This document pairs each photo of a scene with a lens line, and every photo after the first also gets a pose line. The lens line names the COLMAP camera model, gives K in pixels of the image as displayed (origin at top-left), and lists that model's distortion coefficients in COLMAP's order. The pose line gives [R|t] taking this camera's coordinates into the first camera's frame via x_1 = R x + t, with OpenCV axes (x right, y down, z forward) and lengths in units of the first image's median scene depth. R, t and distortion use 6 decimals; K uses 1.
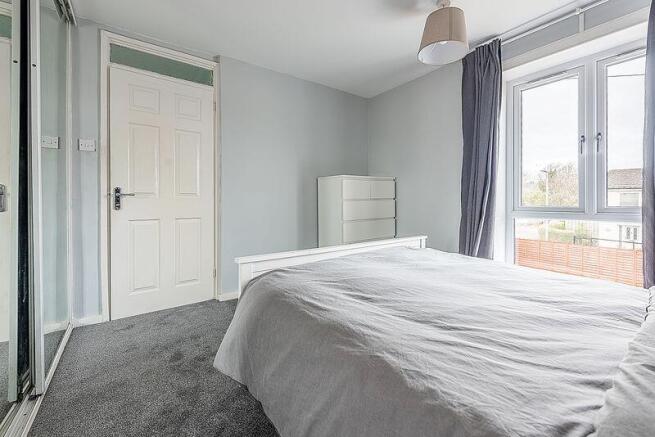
lens RADIAL K [[288.2, 0, 331.8], [0, 288.2, 200.9], [0, 0, 1]] dist [0.001139, 0.000252]
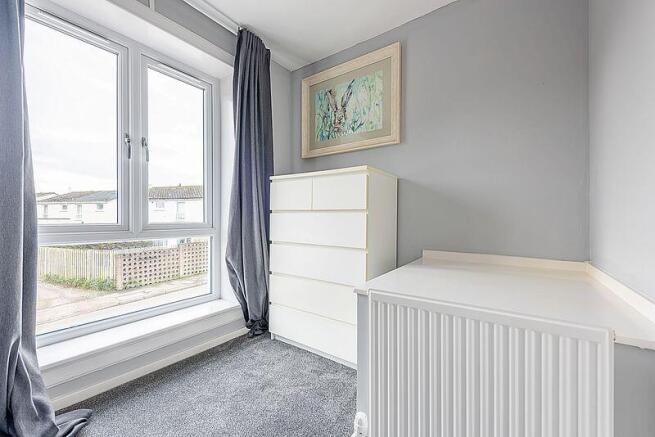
lens RADIAL K [[268.5, 0, 327.5], [0, 268.5, 218.5], [0, 0, 1]] dist [0.000377, 0.000118]
pose [[-0.314611, 0.005904, 0.949202, -0.011903], [-0.002498, 0.999972, -0.007047, 0.010543], [-0.949217, -0.004588, -0.314587, 0.706329]]
